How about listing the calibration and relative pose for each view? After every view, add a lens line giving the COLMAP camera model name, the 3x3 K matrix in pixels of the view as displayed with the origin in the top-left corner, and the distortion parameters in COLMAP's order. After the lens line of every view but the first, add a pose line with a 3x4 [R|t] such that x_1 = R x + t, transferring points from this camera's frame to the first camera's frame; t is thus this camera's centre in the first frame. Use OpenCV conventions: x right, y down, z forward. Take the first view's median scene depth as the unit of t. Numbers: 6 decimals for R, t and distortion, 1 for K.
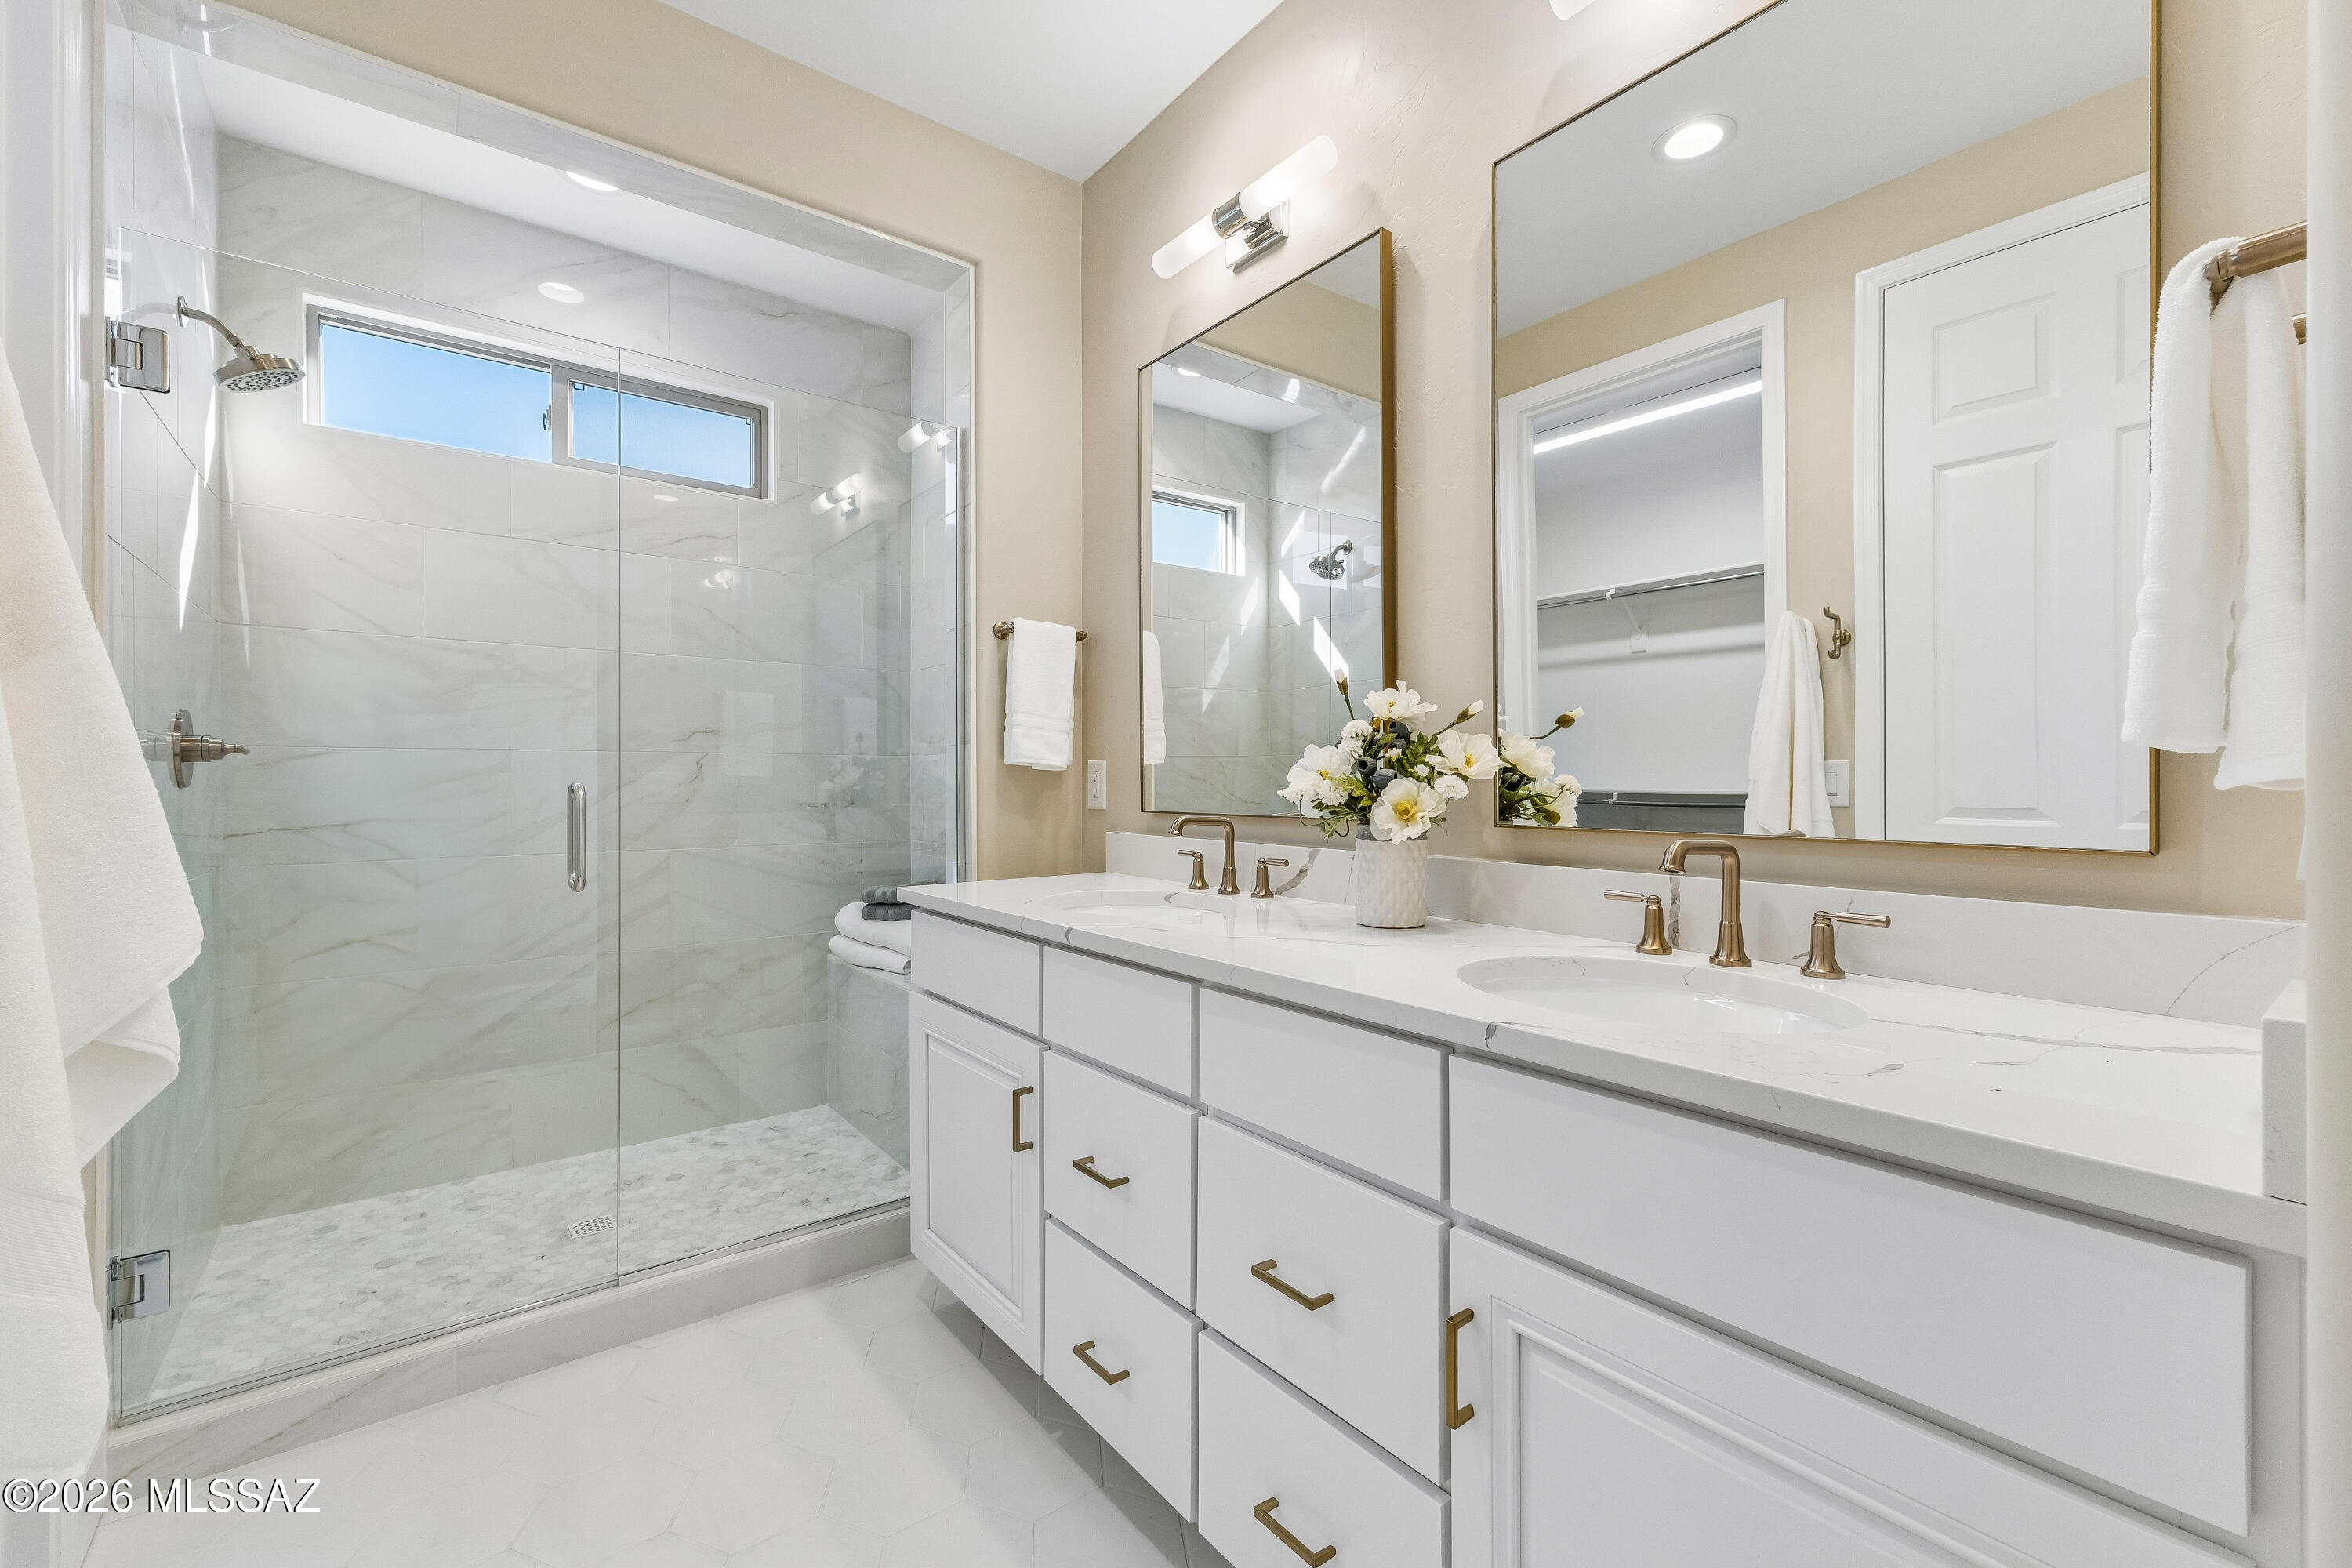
lens RADIAL K [[972.7, 0, 1176.0], [0, 972.7, 784.0], [0, 0, 1]] dist [-0.000493, 0.000019]
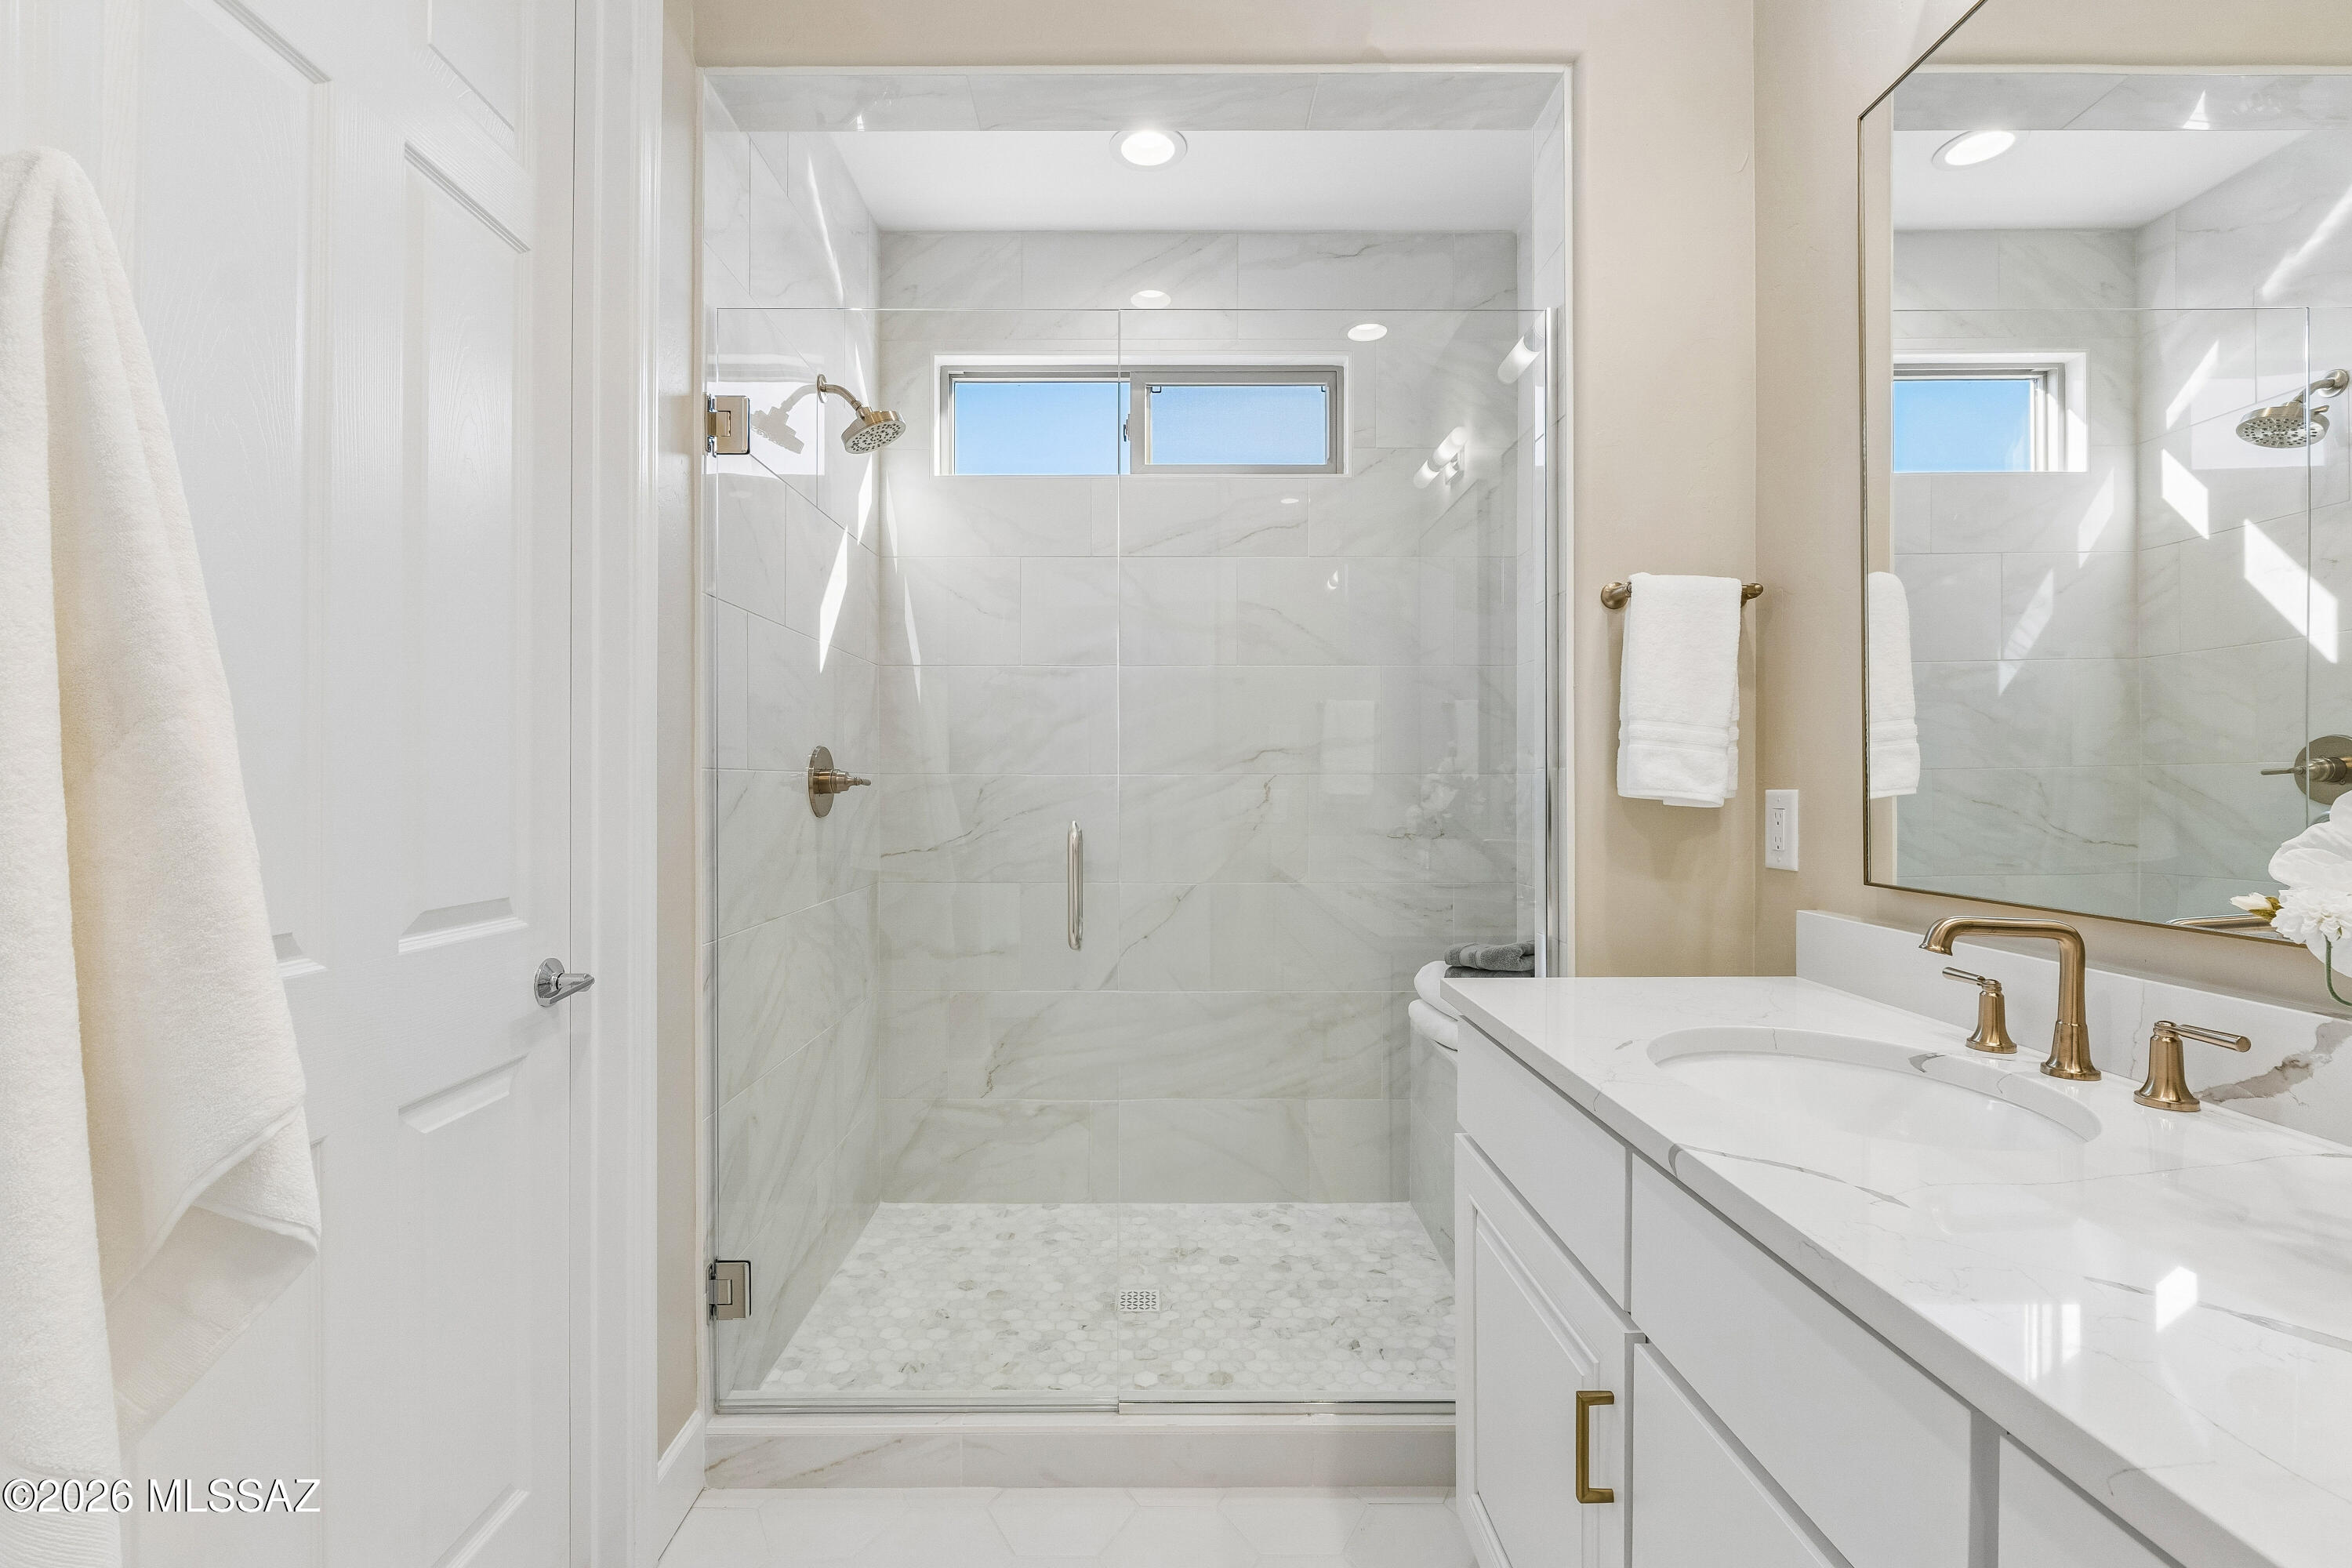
lens RADIAL K [[1018.1, 0, 1176.0], [0, 1018.1, 784.0], [0, 0, 1]] dist [-0.007387, -0.000255]
pose [[0.794692, 0.001430, -0.607012, 0.004181], [-0.001589, 0.999999, 0.000276, -0.027427], [0.607011, 0.000745, 0.794693, 0.252858]]
